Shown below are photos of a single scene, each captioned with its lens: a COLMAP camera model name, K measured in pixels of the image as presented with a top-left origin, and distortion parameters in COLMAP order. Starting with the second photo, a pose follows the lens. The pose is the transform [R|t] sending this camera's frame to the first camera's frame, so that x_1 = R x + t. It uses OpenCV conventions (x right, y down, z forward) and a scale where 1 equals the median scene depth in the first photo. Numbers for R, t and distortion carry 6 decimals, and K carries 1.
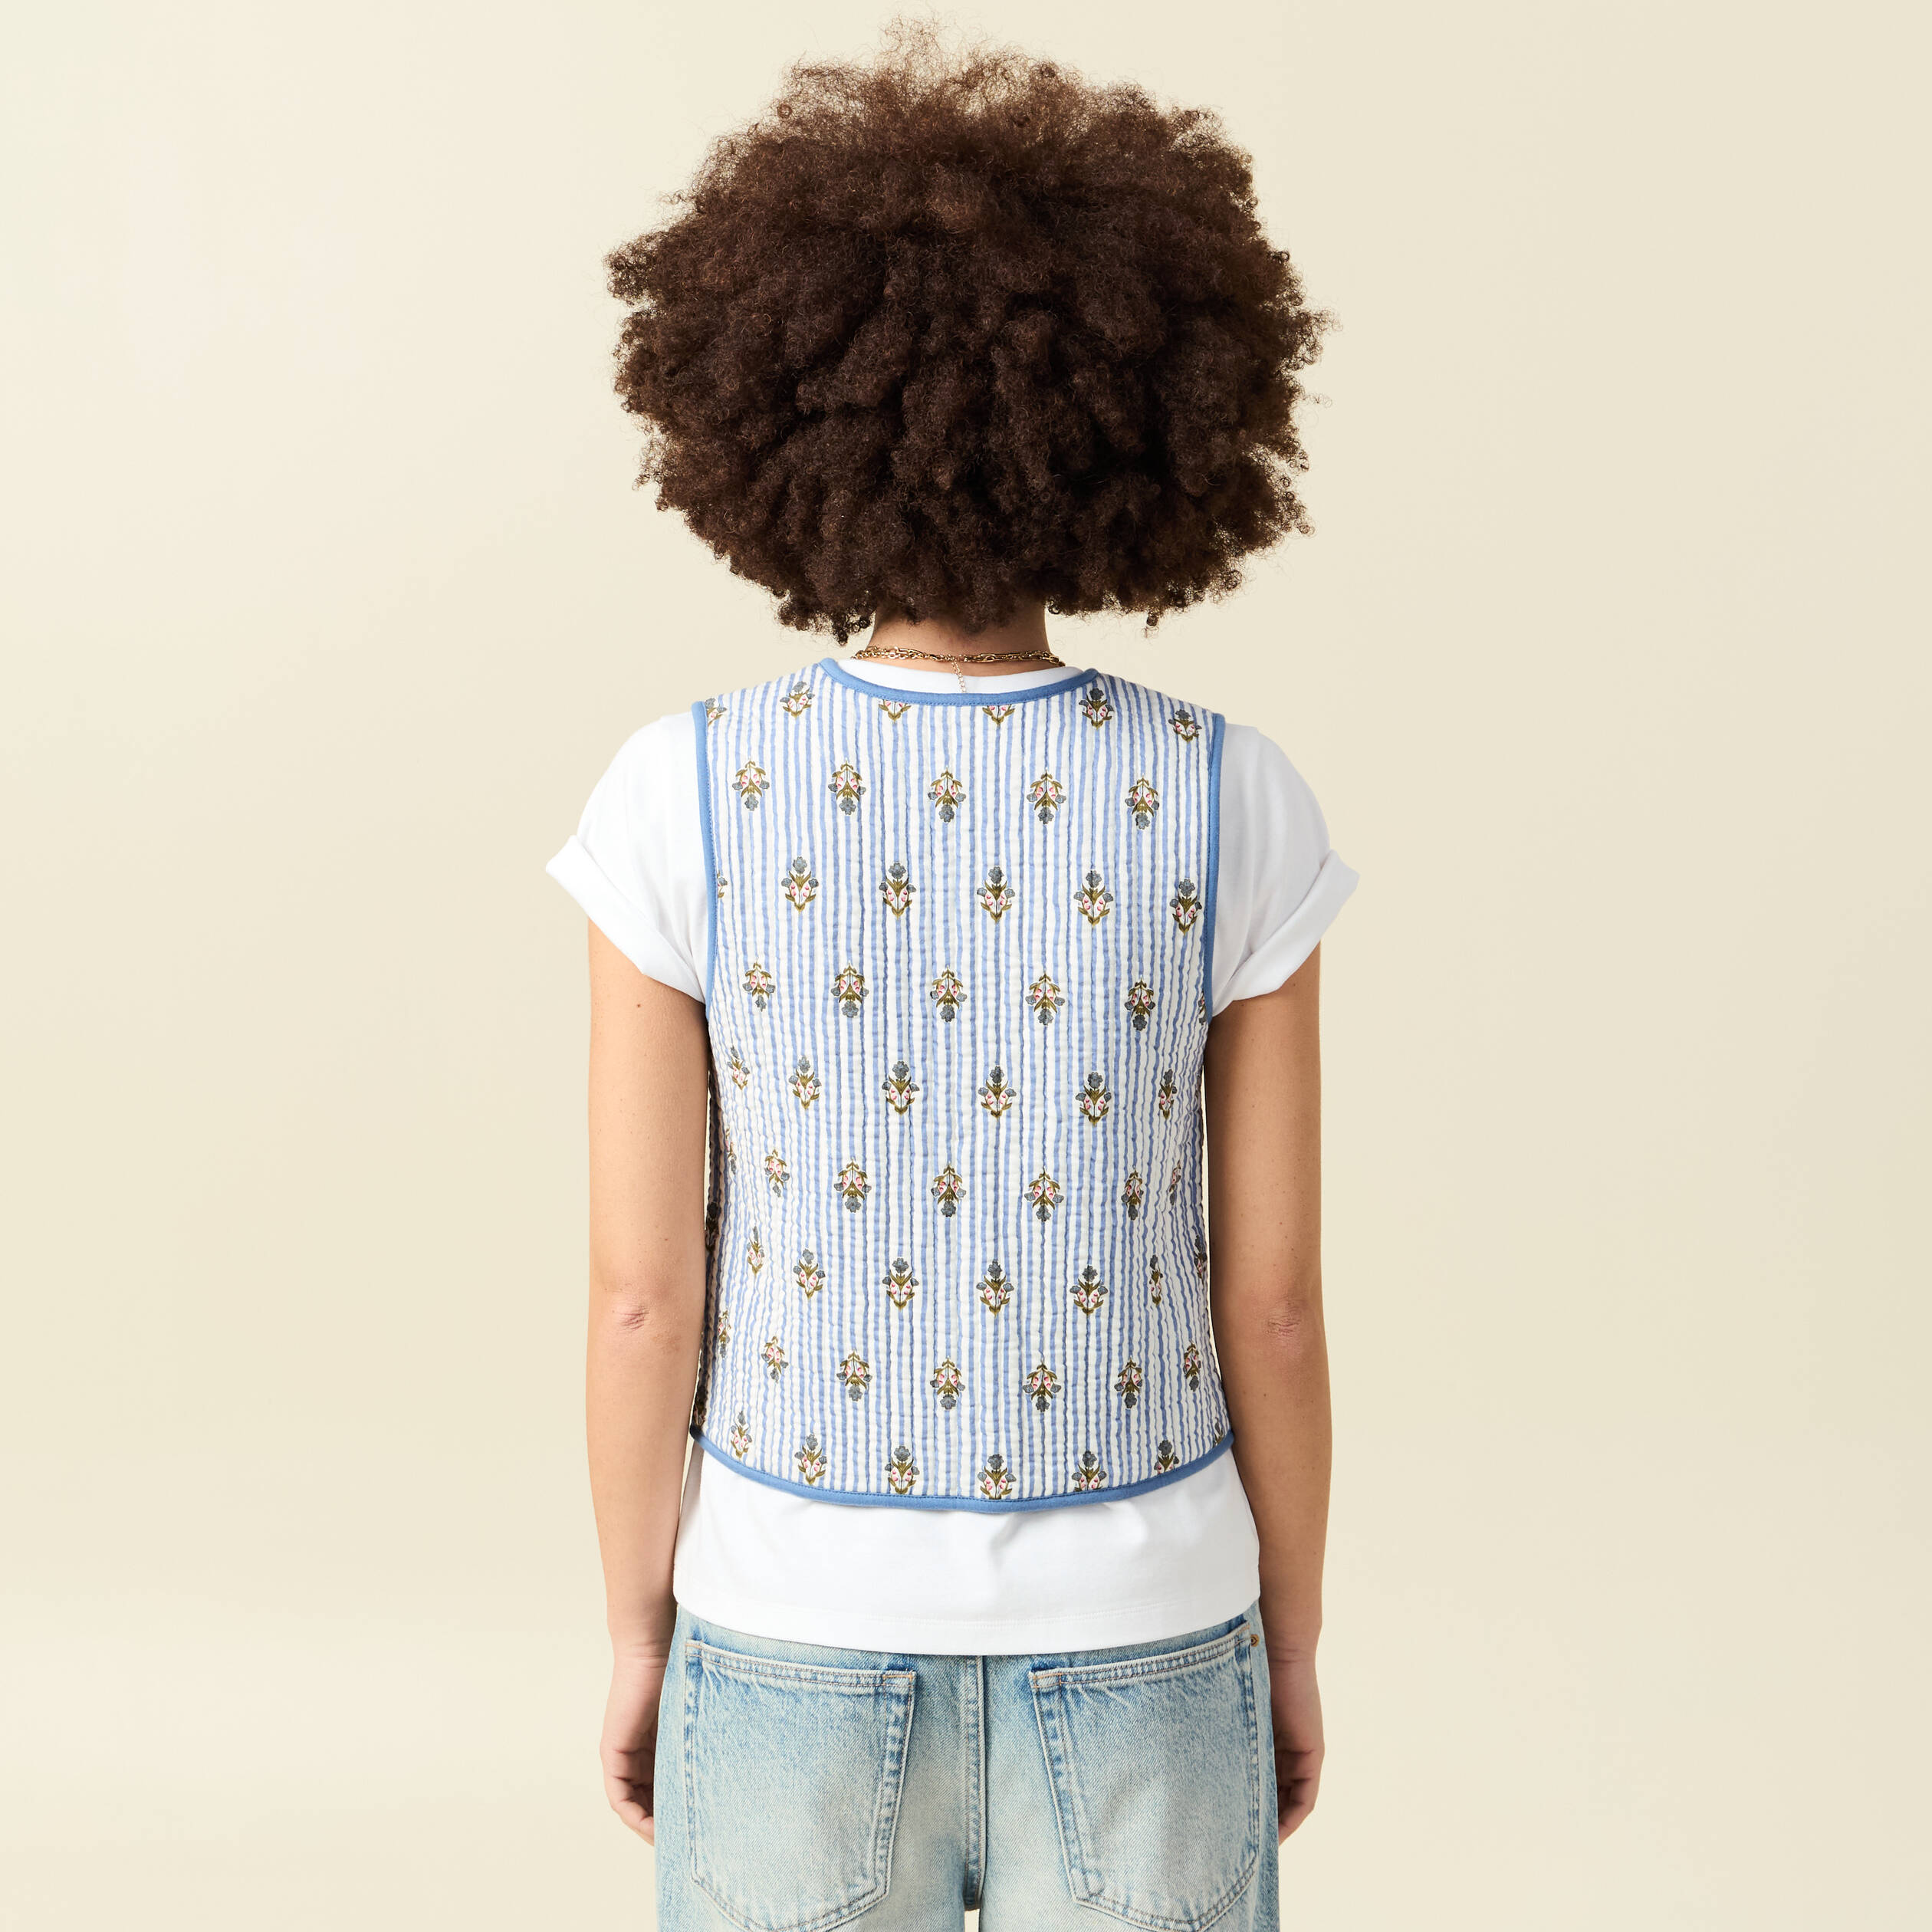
lens RADIAL K [[3119.7, 0, 969.9], [0, 3119.7, 966.6], [0, 0, 1]] dist [-0.009072, 0.000000]
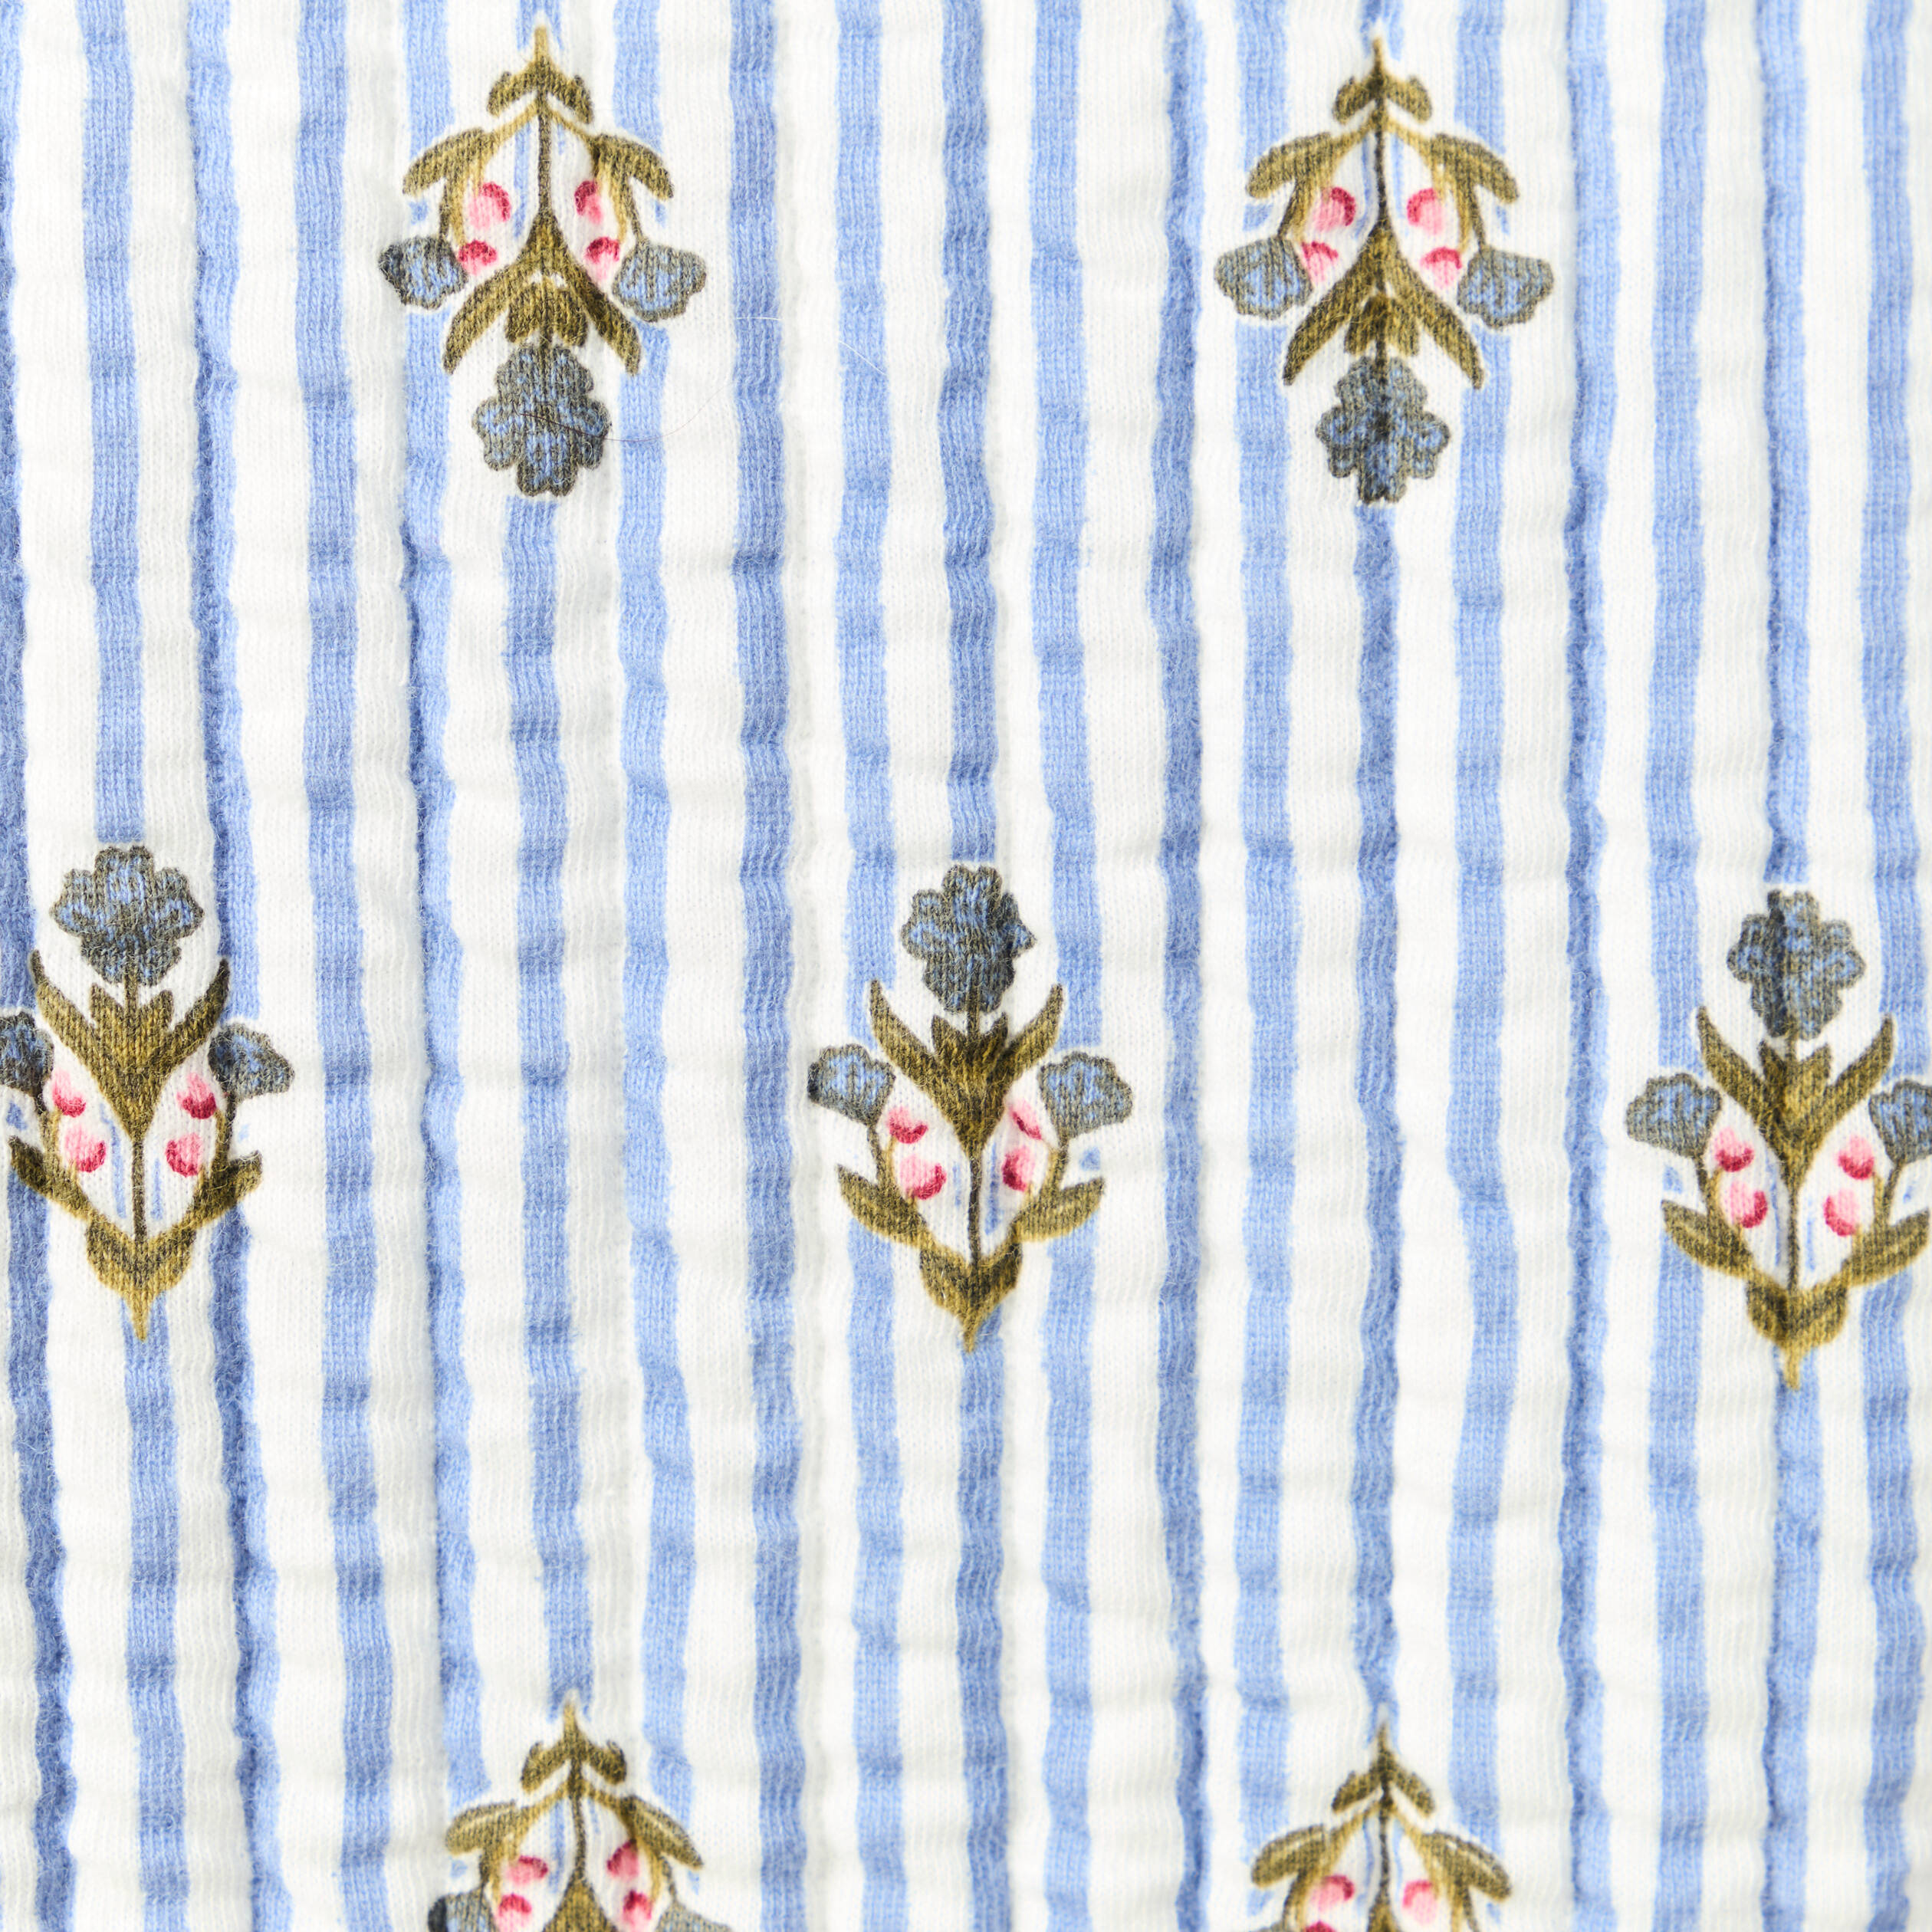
lens RADIAL K [[5934.4, 0, 962.1], [0, 5934.4, 964.9], [0, 0, 1]] dist [-0.021189, 0.000000]
pose [[0.999359, -0.013443, 0.033173, 0.000693], [0.011556, 0.998338, 0.056458, -0.041047], [-0.033876, -0.056038, 0.997854, 0.775112]]
